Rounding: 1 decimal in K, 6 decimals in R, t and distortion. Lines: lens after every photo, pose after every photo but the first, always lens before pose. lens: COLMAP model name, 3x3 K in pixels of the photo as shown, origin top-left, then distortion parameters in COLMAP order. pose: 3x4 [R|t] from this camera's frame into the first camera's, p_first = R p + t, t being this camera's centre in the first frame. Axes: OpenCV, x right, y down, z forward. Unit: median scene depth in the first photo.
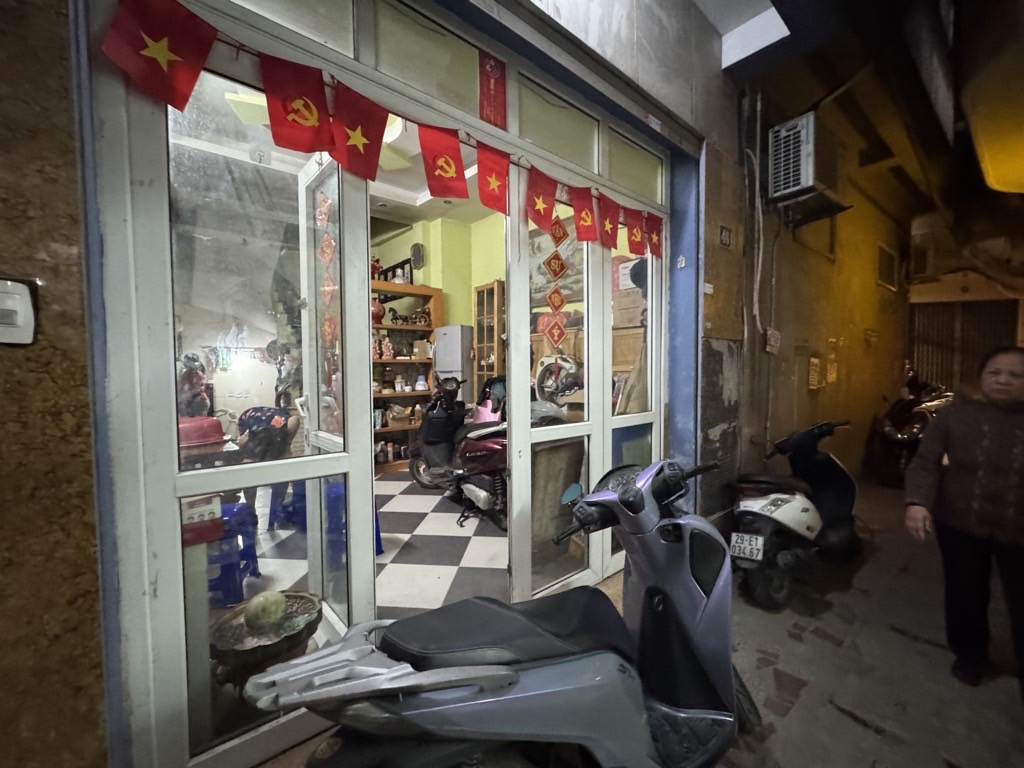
lens RADIAL K [[409.8, 0, 513.6], [0, 409.8, 381.2], [0, 0, 1]] dist [0.000762, -0.000032]
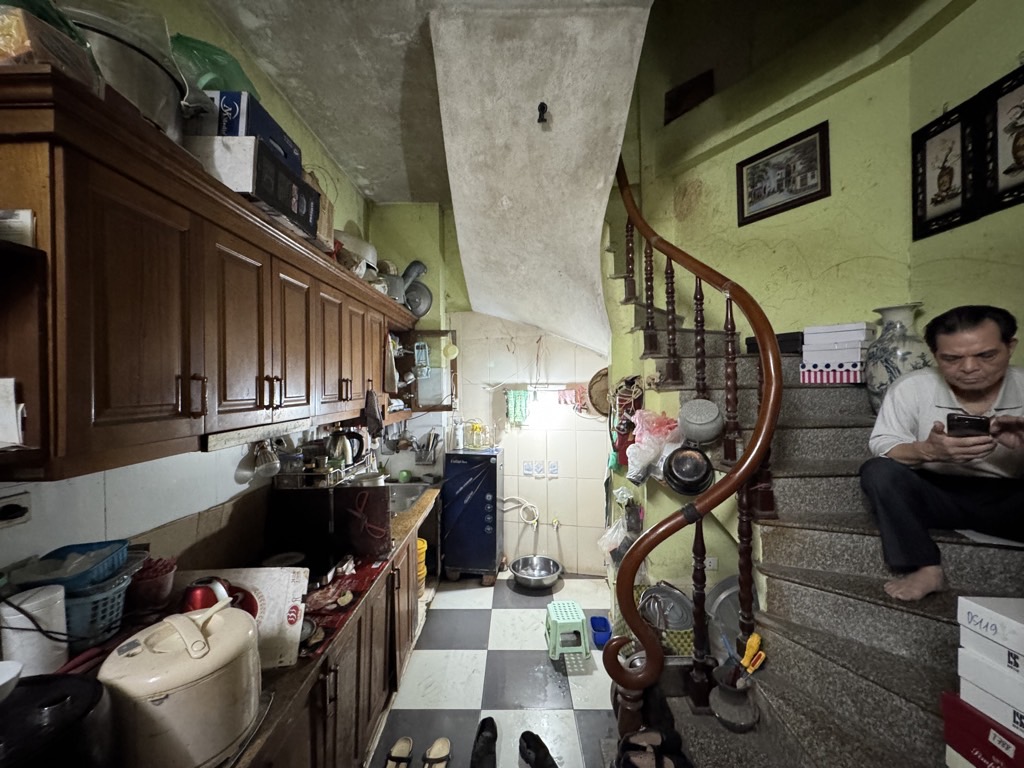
lens RADIAL K [[409.8, 0, 513.2], [0, 409.8, 381.9], [0, 0, 1]] dist [0.000762, -0.000032]
pose [[0.763218, -0.001957, -0.646138, -0.368269], [-0.013972, 0.999712, -0.019531, -0.074780], [0.645990, 0.023934, 0.762970, 0.593116]]
